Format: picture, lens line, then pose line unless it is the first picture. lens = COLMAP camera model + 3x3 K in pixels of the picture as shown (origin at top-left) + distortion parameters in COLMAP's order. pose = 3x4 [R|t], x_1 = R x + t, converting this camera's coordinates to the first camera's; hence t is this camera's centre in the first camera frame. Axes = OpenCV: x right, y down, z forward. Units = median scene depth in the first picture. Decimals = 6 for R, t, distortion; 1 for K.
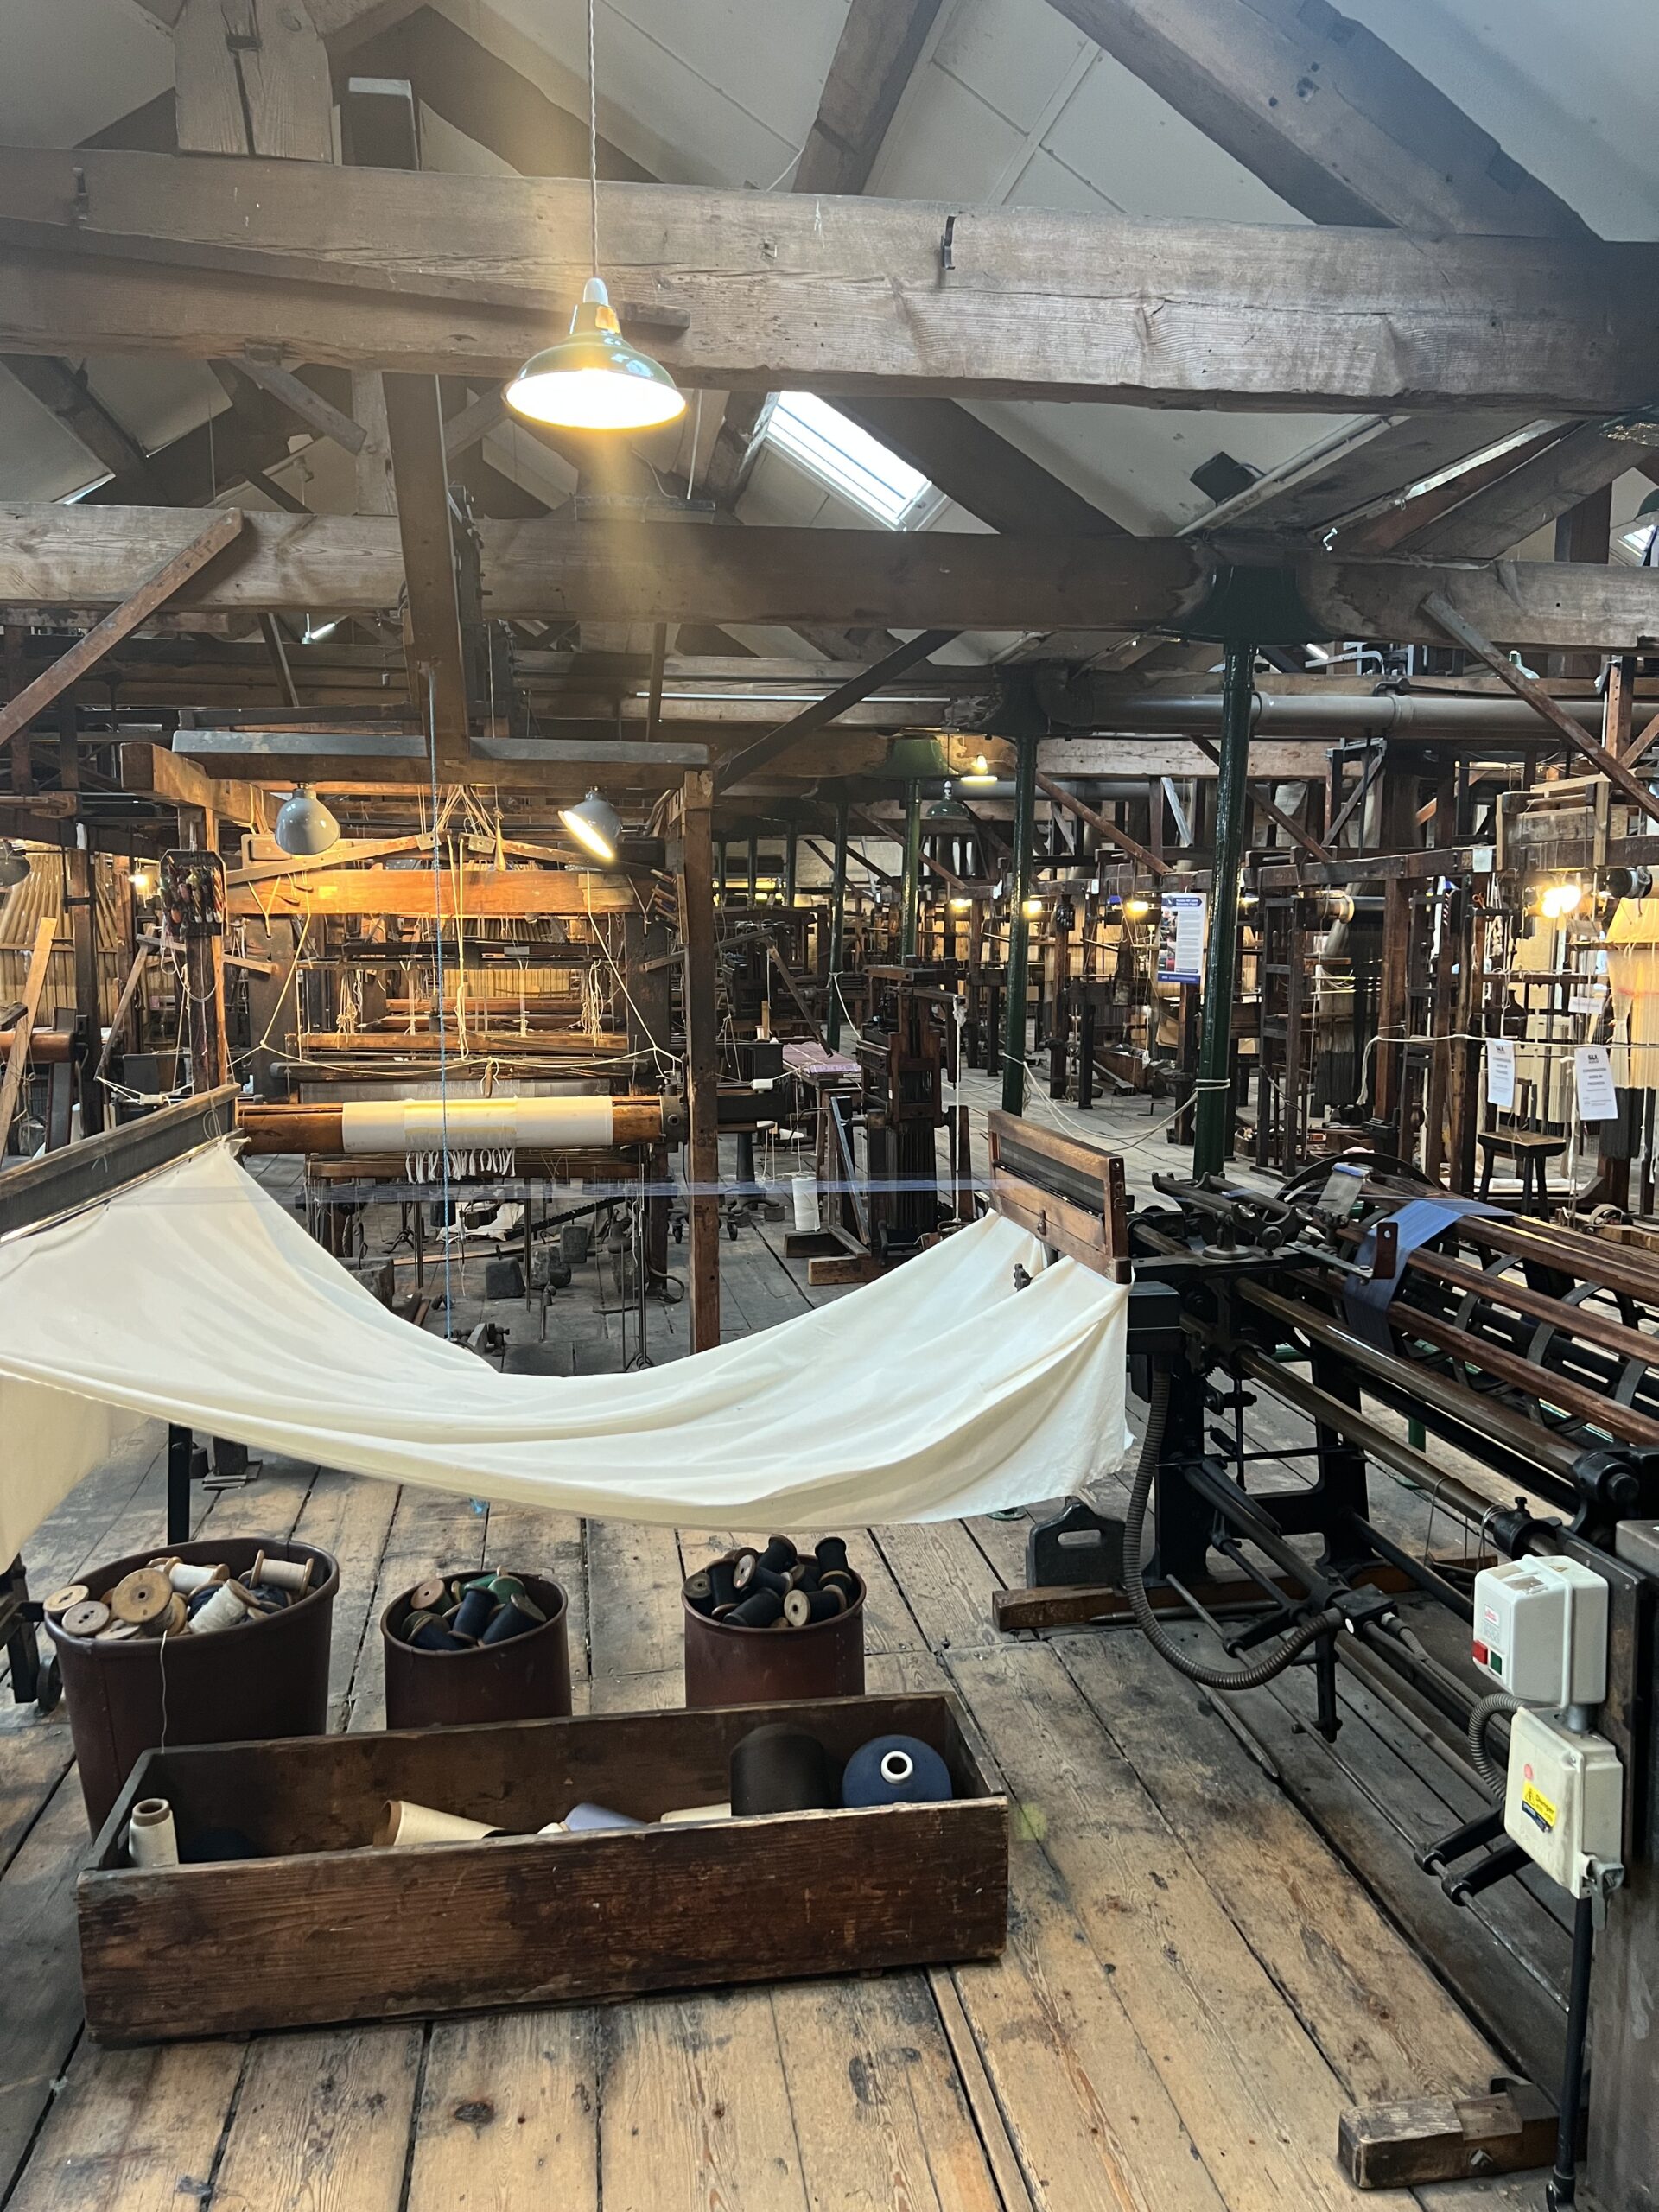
lens RADIAL K [[1643.4, 0, 832.5], [0, 1643.4, 1100.3], [0, 0, 1]] dist [0.000562, -0.009332]
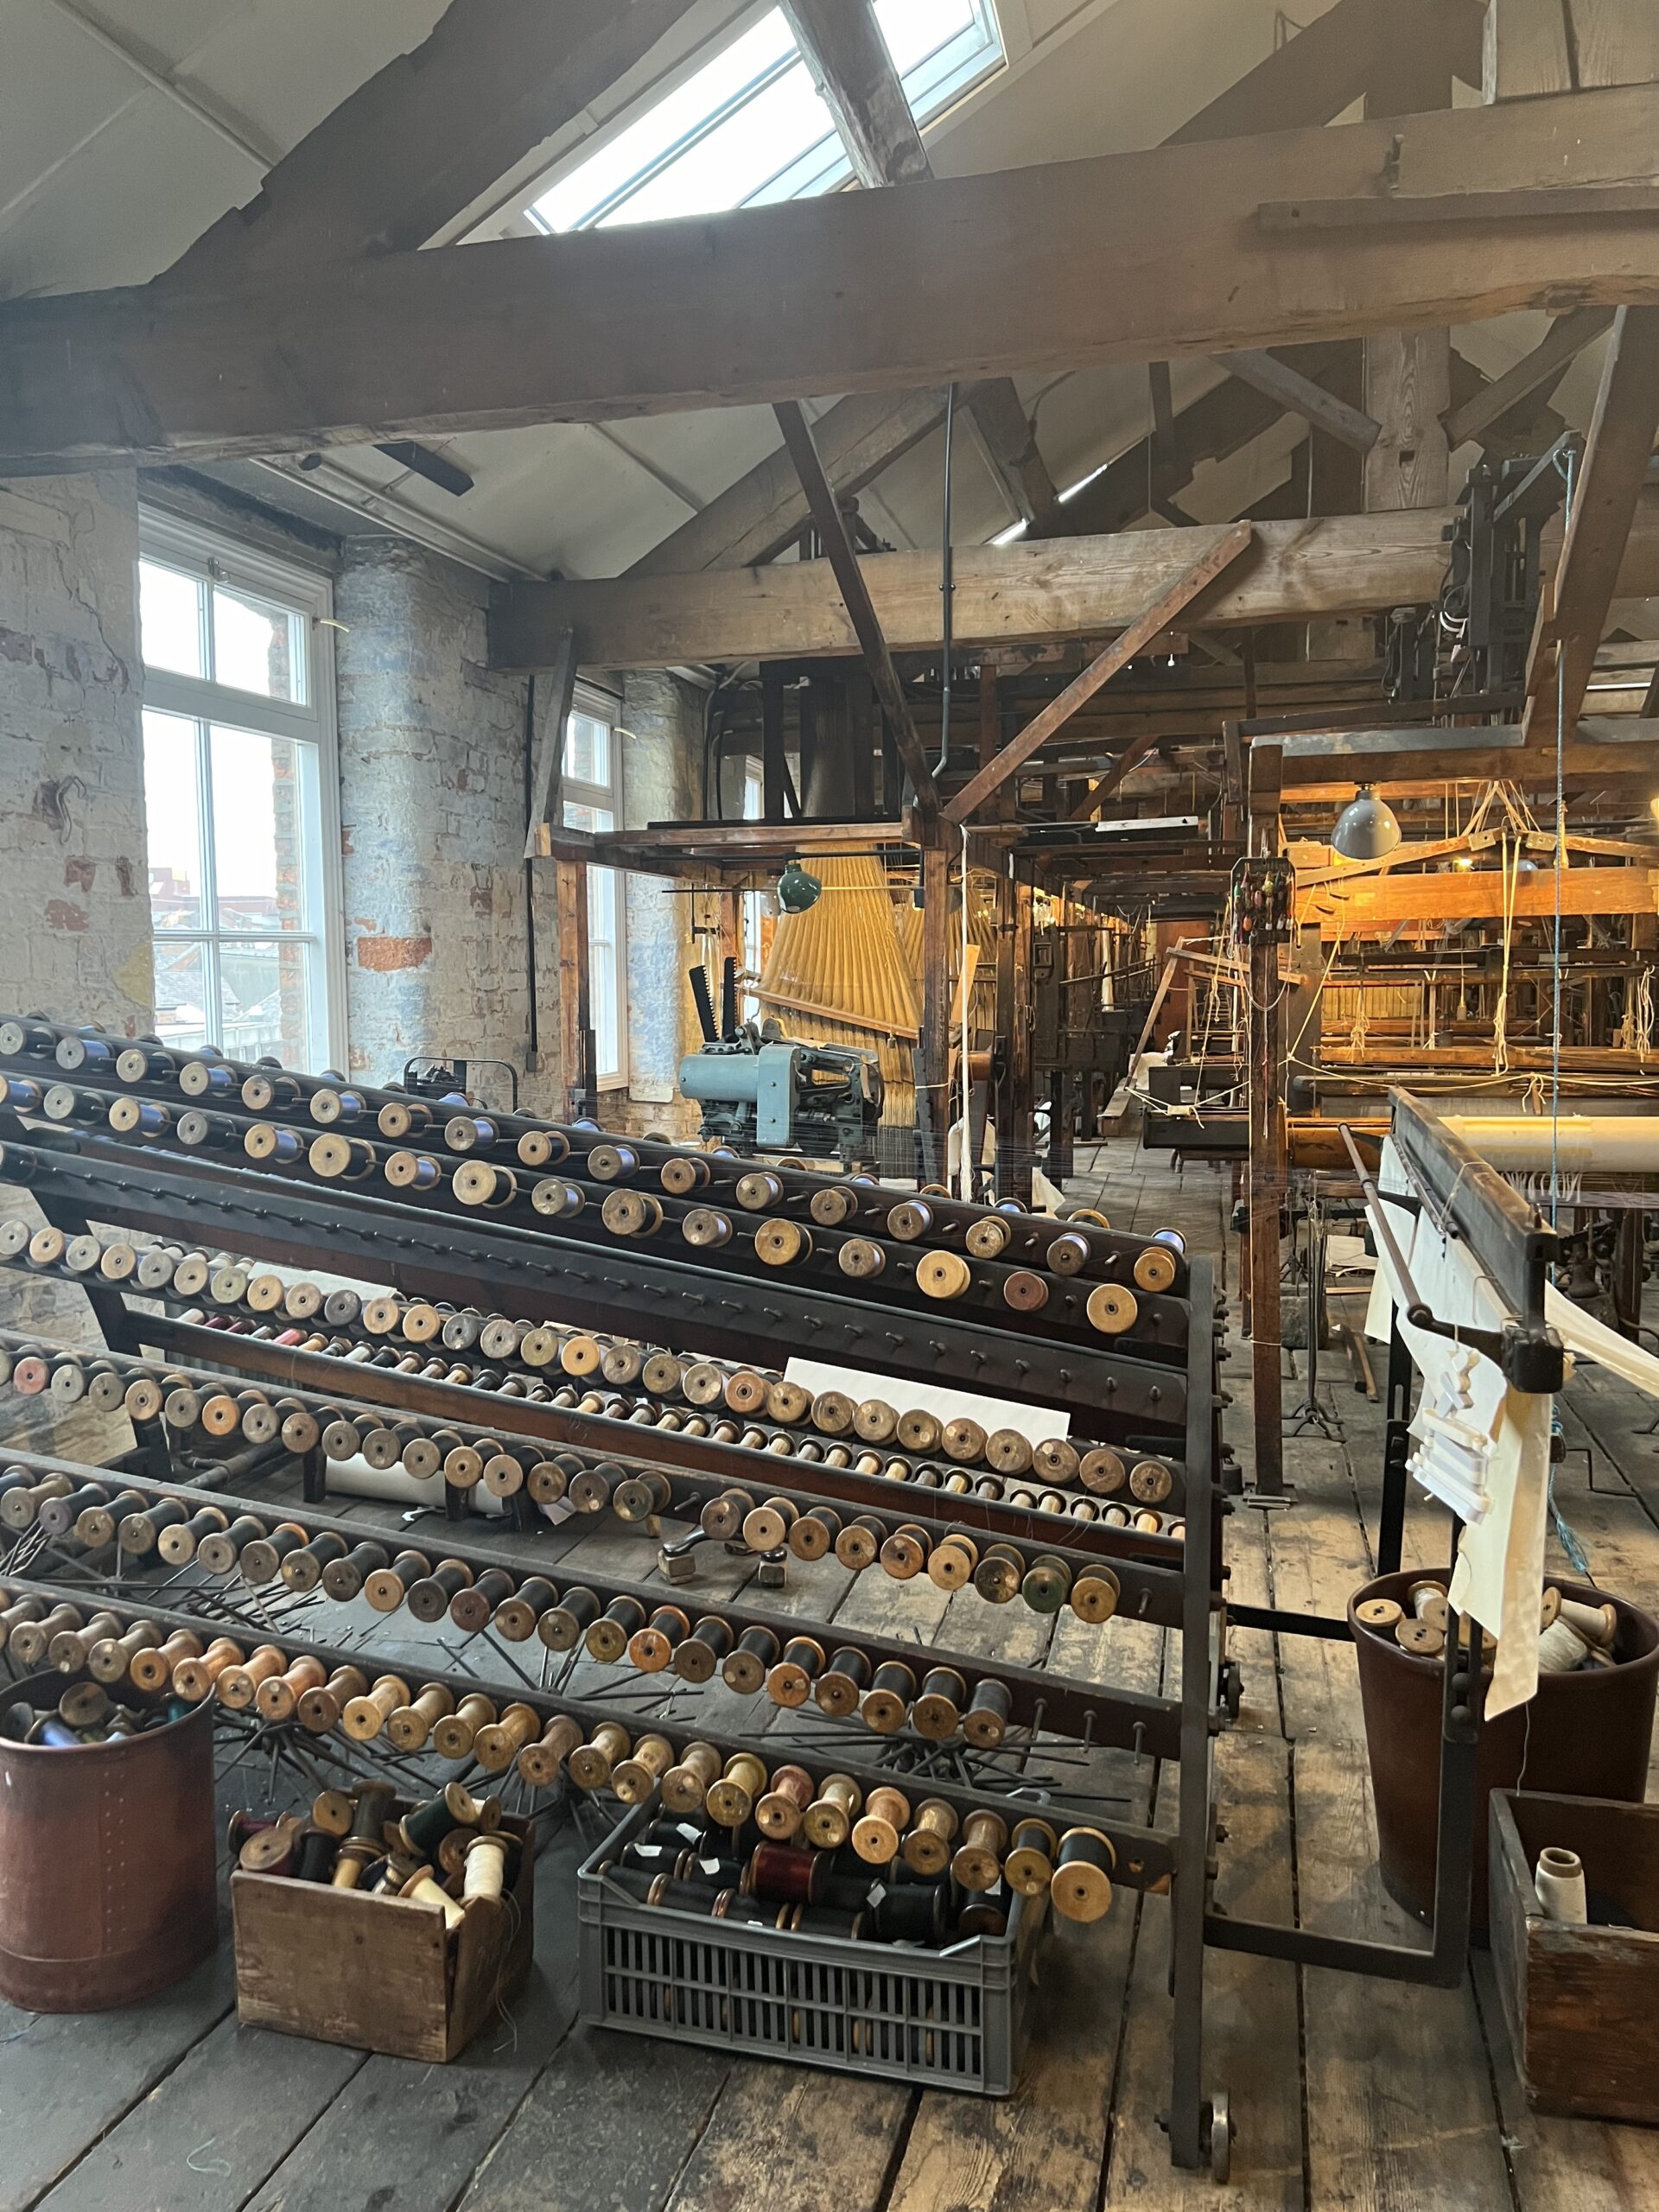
lens RADIAL K [[1655.4, 0, 829.5], [0, 1655.4, 1106.0], [0, 0, 1]] dist [0.003363, -0.026721]
pose [[0.908760, 0.017963, -0.416932, -0.170611], [-0.025651, 0.999588, -0.012843, 0.013699], [0.416530, 0.022366, 0.908847, -0.007980]]
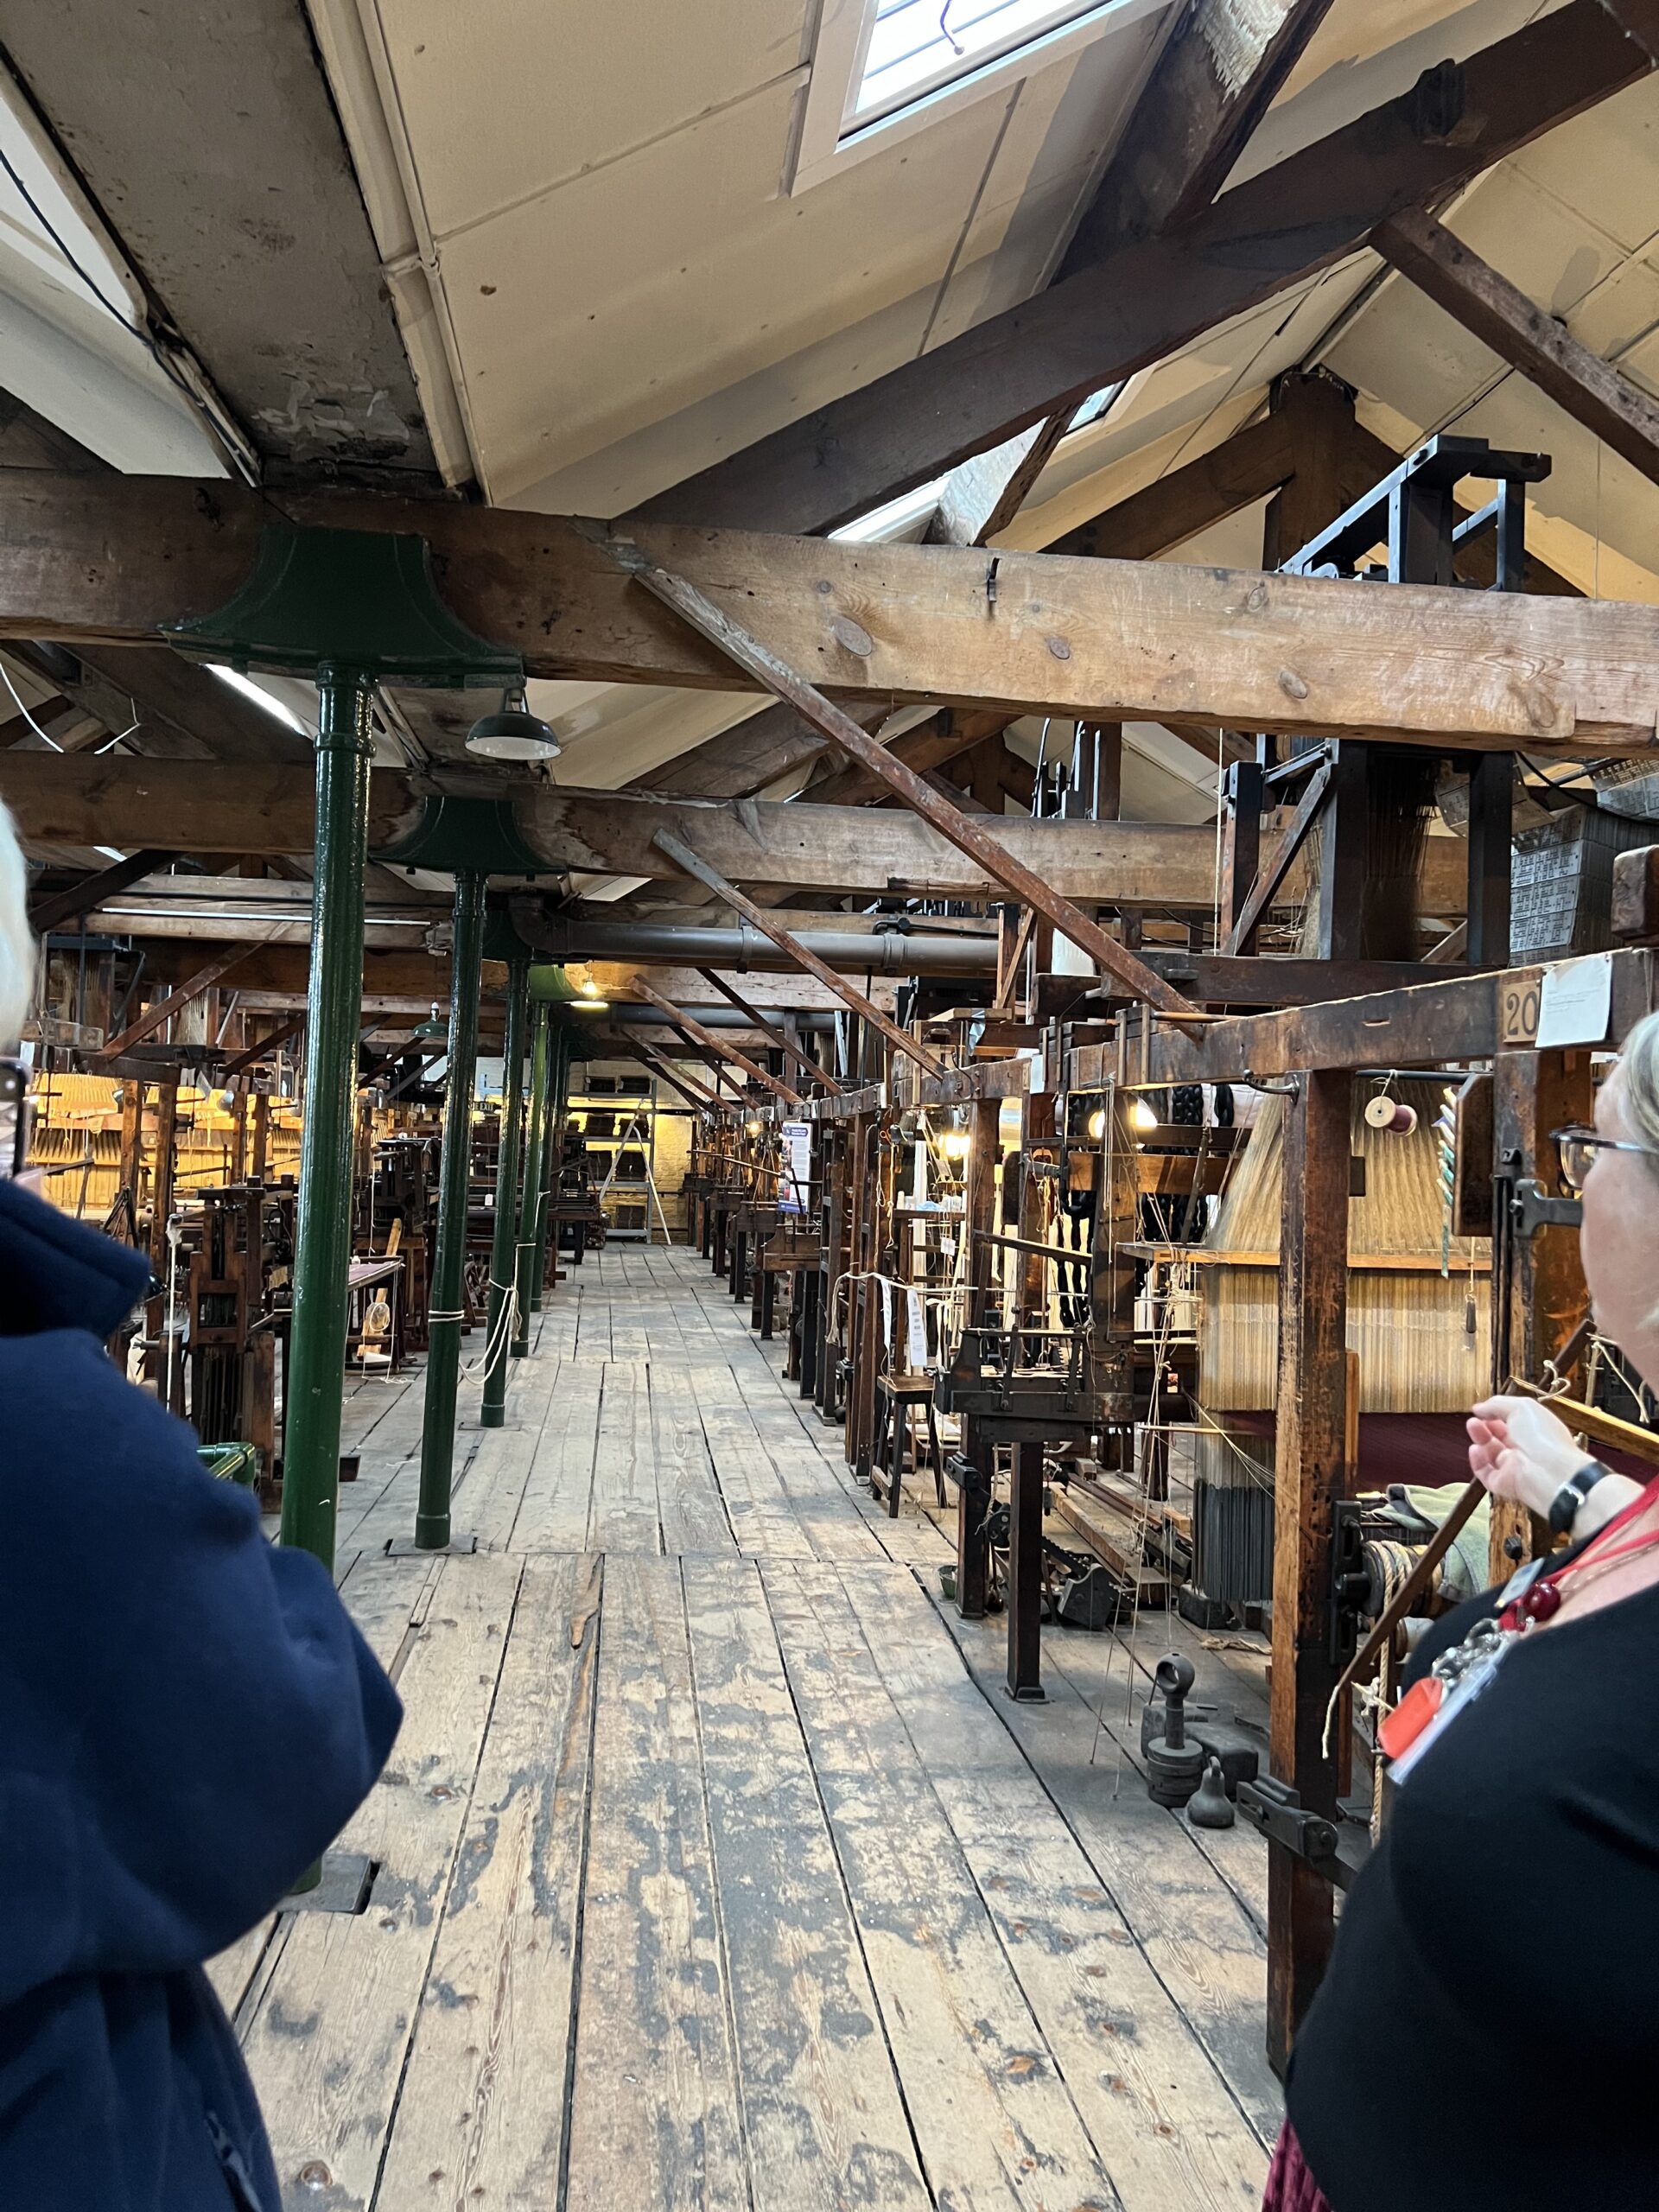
lens RADIAL K [[1643.4, 0, 832.5], [0, 1643.4, 1100.3], [0, 0, 1]] dist [0.000562, -0.009332]
pose [[0.999543, 0.030207, 0.000990, 0.557733], [-0.029788, 0.990154, -0.136778, -0.013440], [-0.005112, 0.136686, 0.990601, 0.035964]]
